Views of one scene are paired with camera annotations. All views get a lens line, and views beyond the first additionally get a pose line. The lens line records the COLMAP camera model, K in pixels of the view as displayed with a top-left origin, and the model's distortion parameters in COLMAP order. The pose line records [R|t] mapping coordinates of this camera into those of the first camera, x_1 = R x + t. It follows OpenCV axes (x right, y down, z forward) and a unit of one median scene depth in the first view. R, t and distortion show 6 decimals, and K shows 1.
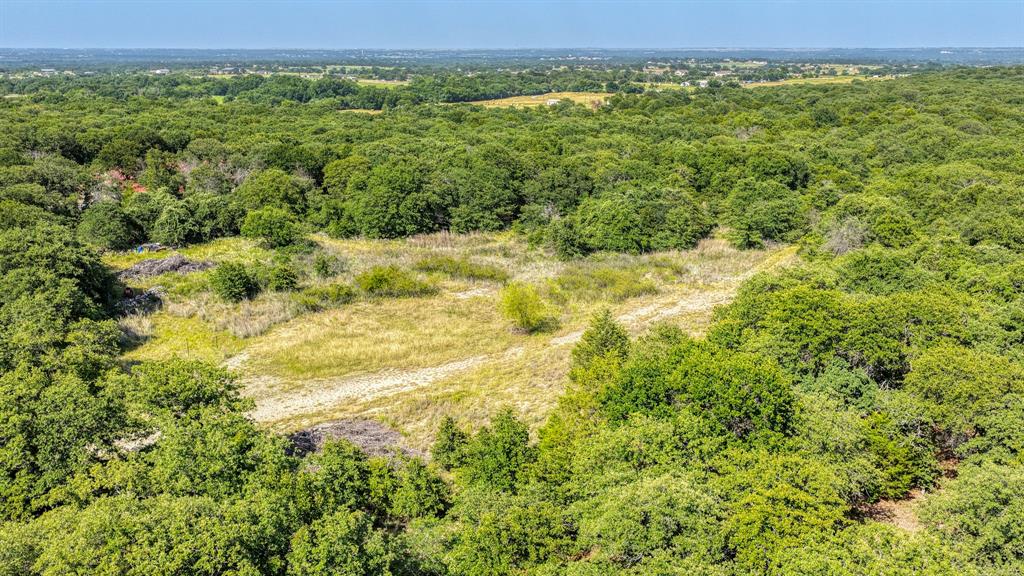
lens RADIAL K [[870.6, 0, 512.0], [0, 870.6, 288.0], [0, 0, 1]] dist [-0.009398, 0.026957]
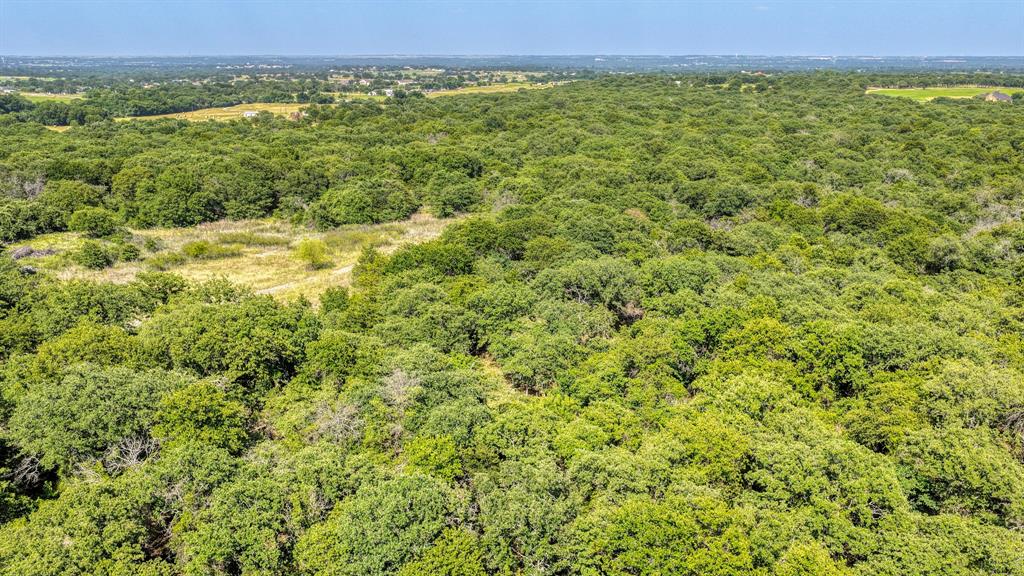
lens RADIAL K [[870.6, 0, 512.0], [0, 870.6, 288.0], [0, 0, 1]] dist [-0.009398, 0.026957]
pose [[0.938896, -0.088108, 0.332734, -0.110400], [0.090674, 0.995850, 0.007841, 0.065504], [-0.332044, 0.022809, 0.942988, -0.381943]]
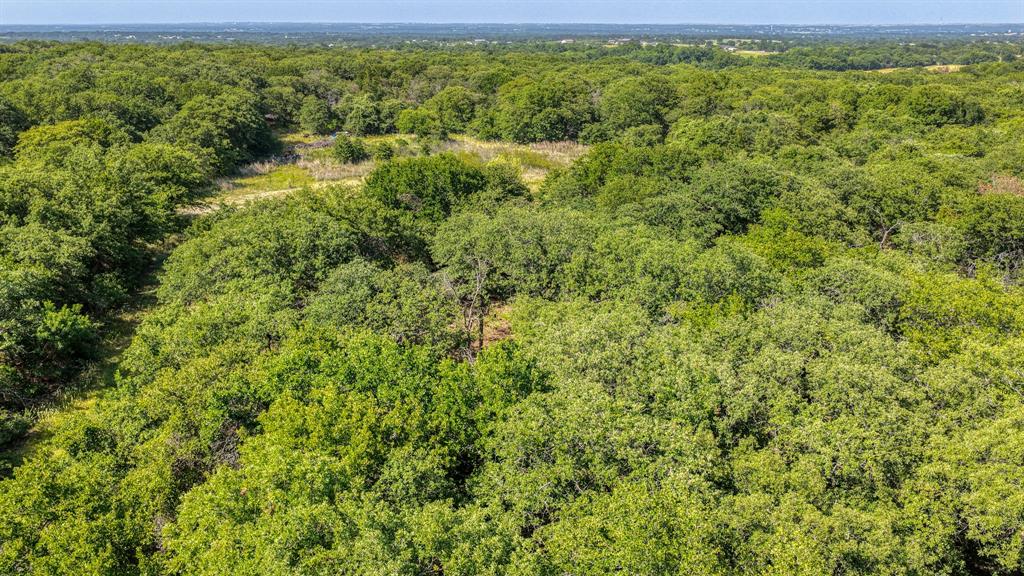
lens RADIAL K [[846.3, 0, 512.0], [0, 846.3, 288.0], [0, 0, 1]] dist [-0.016093, 0.039335]
pose [[0.898905, 0.131456, -0.417959, 0.334719], [-0.117108, 0.991310, 0.059922, 0.066737], [0.422204, -0.004918, 0.906488, -0.051611]]
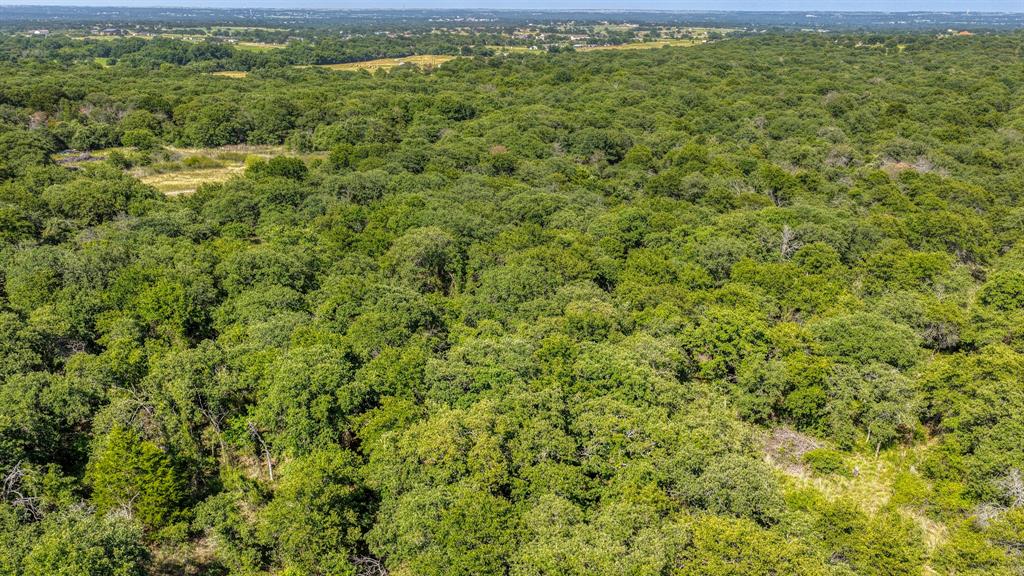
lens RADIAL K [[846.3, 0, 512.0], [0, 846.3, 288.0], [0, 0, 1]] dist [-0.016093, 0.039335]
pose [[0.992772, -0.030280, 0.116135, 0.245885], [0.024401, 0.998364, 0.051711, 0.145104], [-0.117511, -0.048503, 0.991886, -0.749112]]
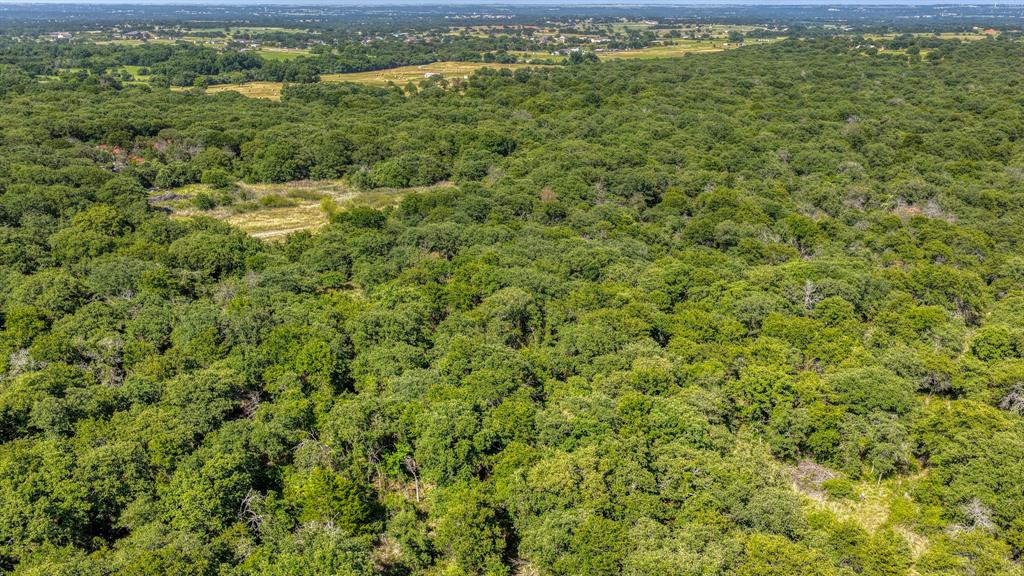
lens RADIAL K [[857.6, 0, 512.0], [0, 857.6, 288.0], [0, 0, 1]] dist [-0.009915, 0.029519]
pose [[0.994785, -0.030415, 0.097352, 0.175174], [0.025367, 0.998289, 0.052683, 0.082878], [-0.098788, -0.049939, 0.993855, -0.902765]]
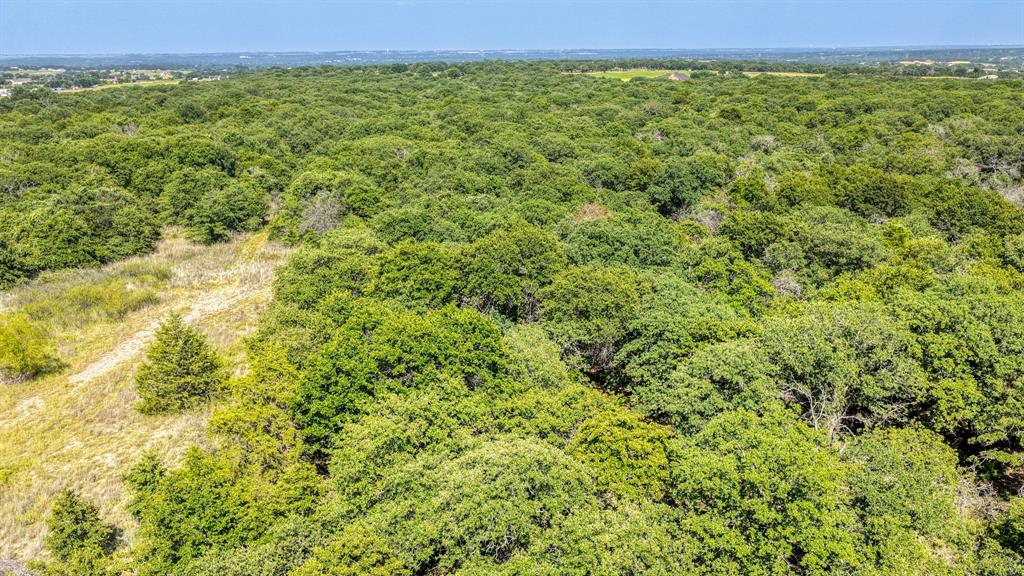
lens RADIAL K [[901.7, 0, 512.0], [0, 901.7, 288.0], [0, 0, 1]] dist [-0.000330, 0.014494]
pose [[0.745719, -0.178618, 0.641871, -0.097619], [0.188373, 0.980610, 0.054032, 0.007199], [-0.639076, 0.080618, 0.764907, 0.086751]]
